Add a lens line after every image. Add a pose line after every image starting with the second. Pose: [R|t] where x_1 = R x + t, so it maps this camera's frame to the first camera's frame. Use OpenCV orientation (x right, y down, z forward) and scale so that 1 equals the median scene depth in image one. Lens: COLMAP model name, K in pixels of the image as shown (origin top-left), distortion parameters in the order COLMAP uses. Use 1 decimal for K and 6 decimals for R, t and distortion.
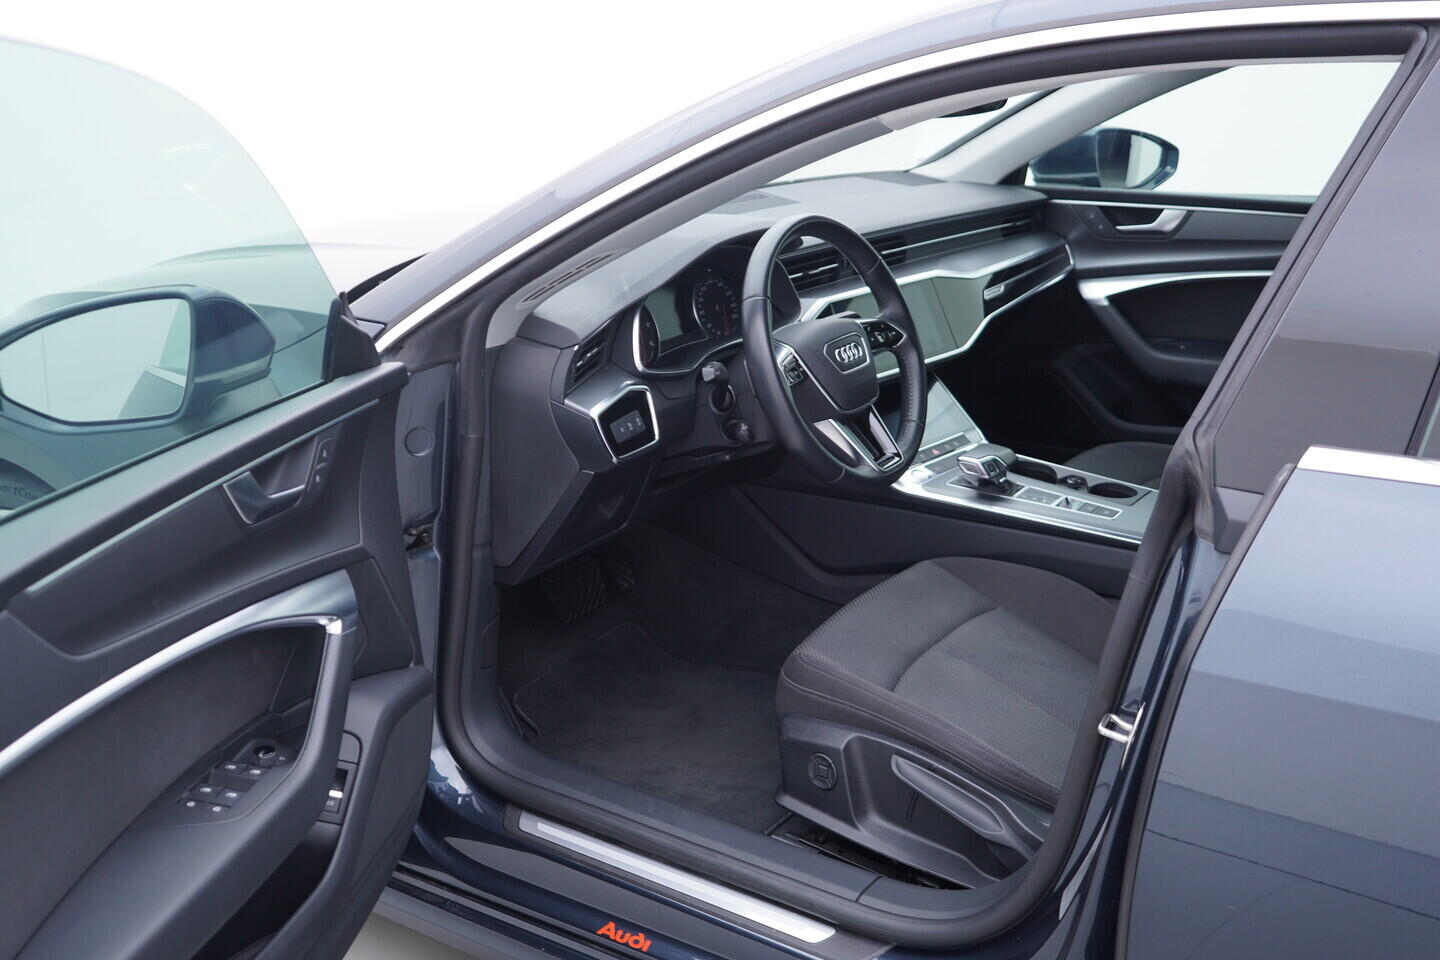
lens RADIAL K [[1478.7, 0, 723.3], [0, 1478.7, 471.4], [0, 0, 1]] dist [0.002804, 0.000000]
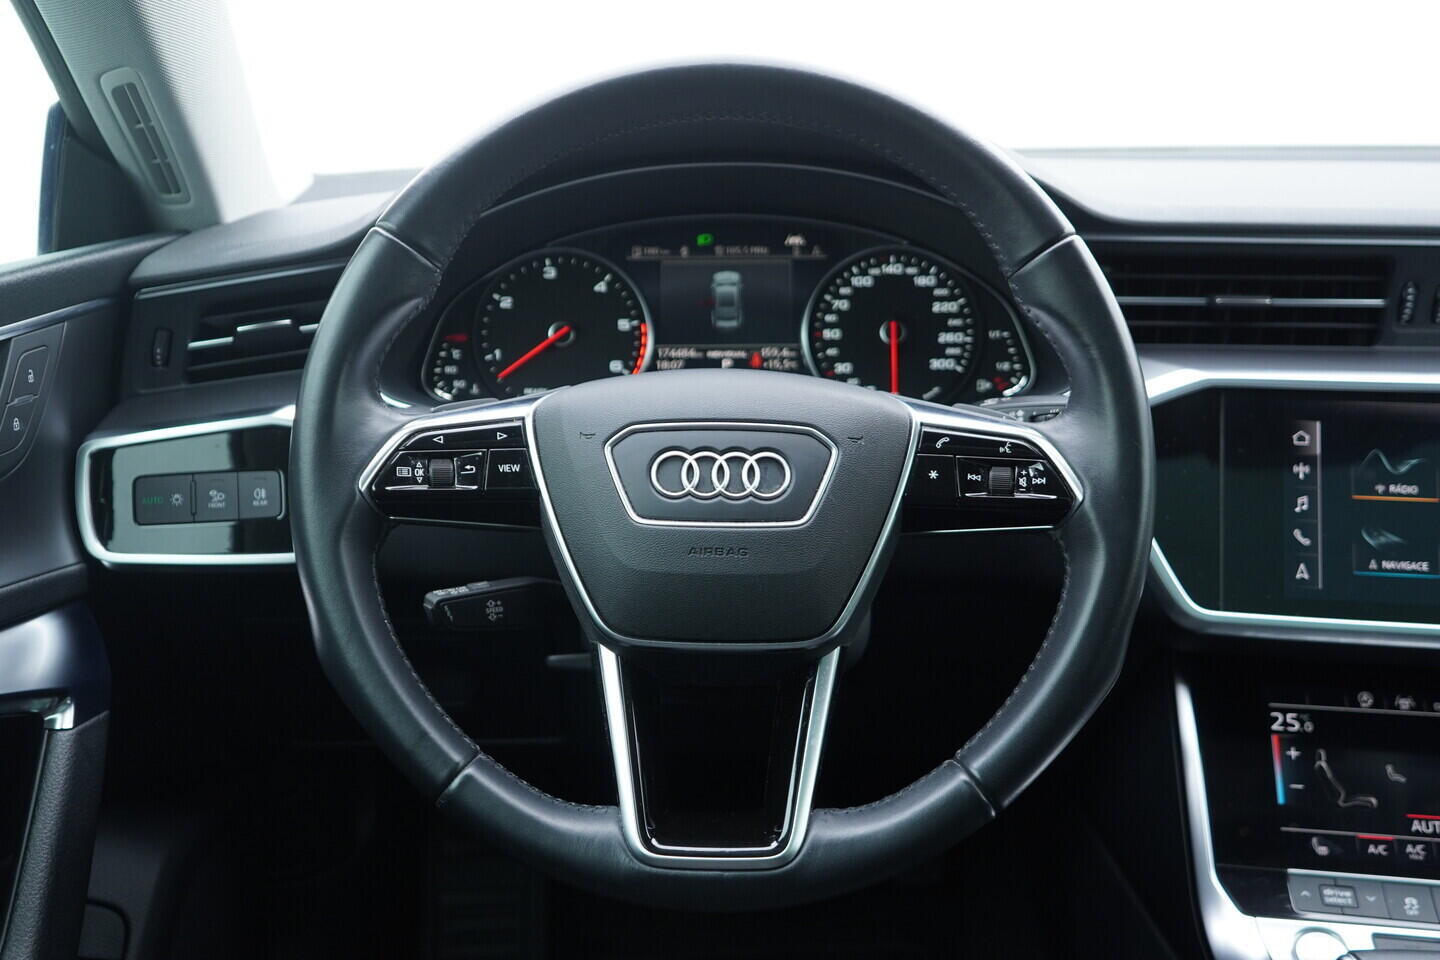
lens RADIAL K [[1478.7, 0, 726.3], [0, 1478.7, 470.8], [0, 0, 1]] dist [0.002804, 0.000000]
pose [[0.559001, 0.218567, -0.799841, 0.295148], [-0.263009, 0.961558, 0.078944, -0.089904], [0.786348, 0.166236, 0.594998, 0.690705]]
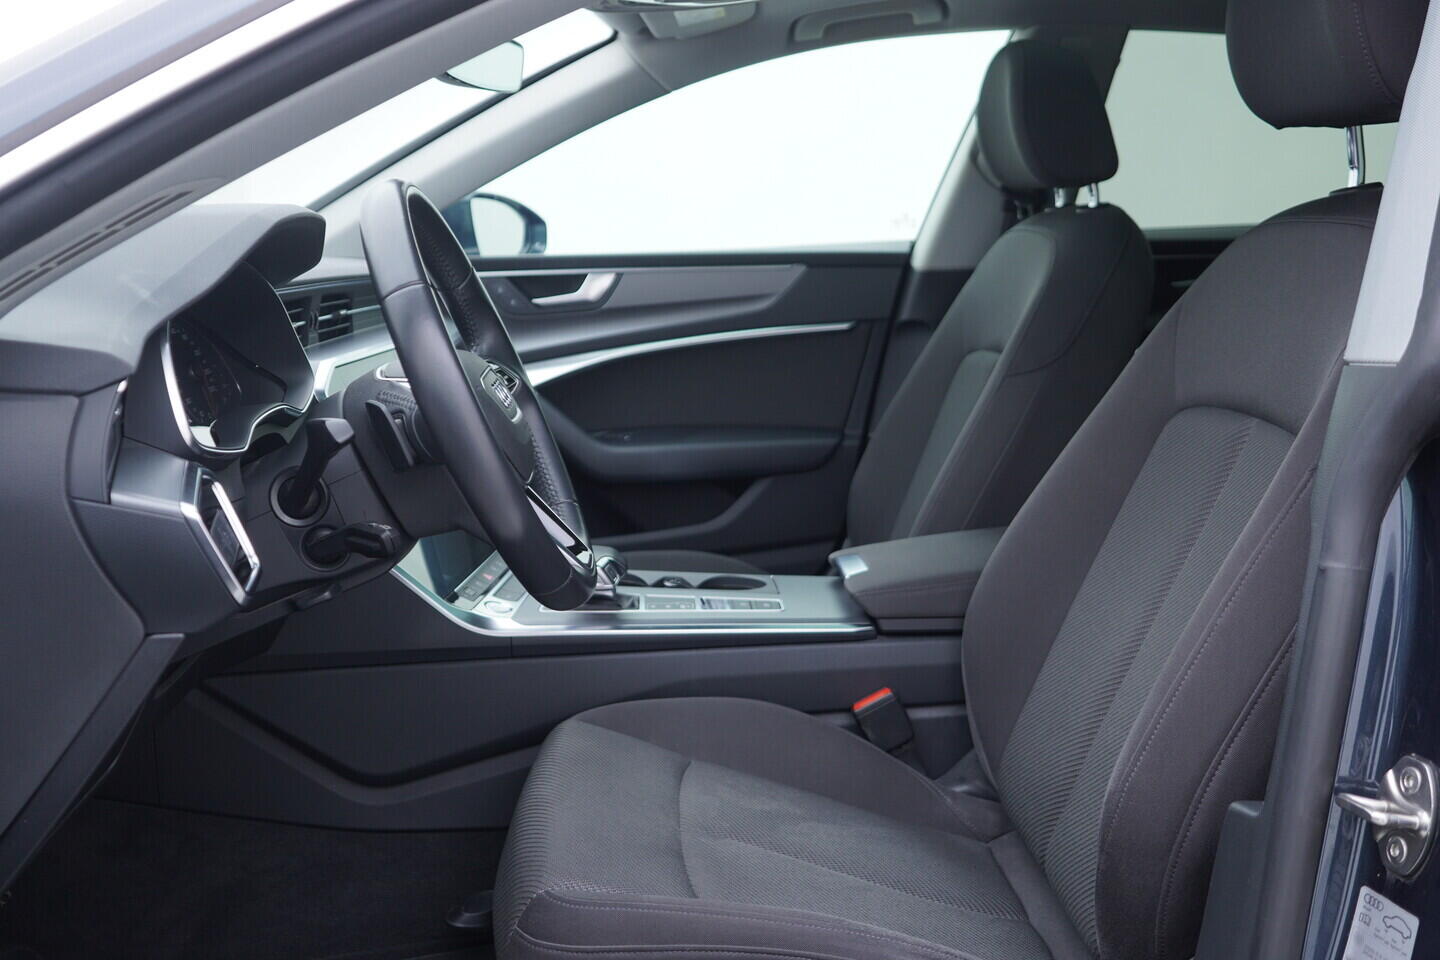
lens RADIAL K [[1478.7, 0, 718.1], [0, 1478.7, 482.1], [0, 0, 1]] dist [0.002804, 0.000000]
pose [[0.792276, -0.111742, 0.599843, -0.189076], [0.197162, 0.977234, -0.078369, 0.019817], [-0.577430, 0.180356, 0.796270, 0.390460]]
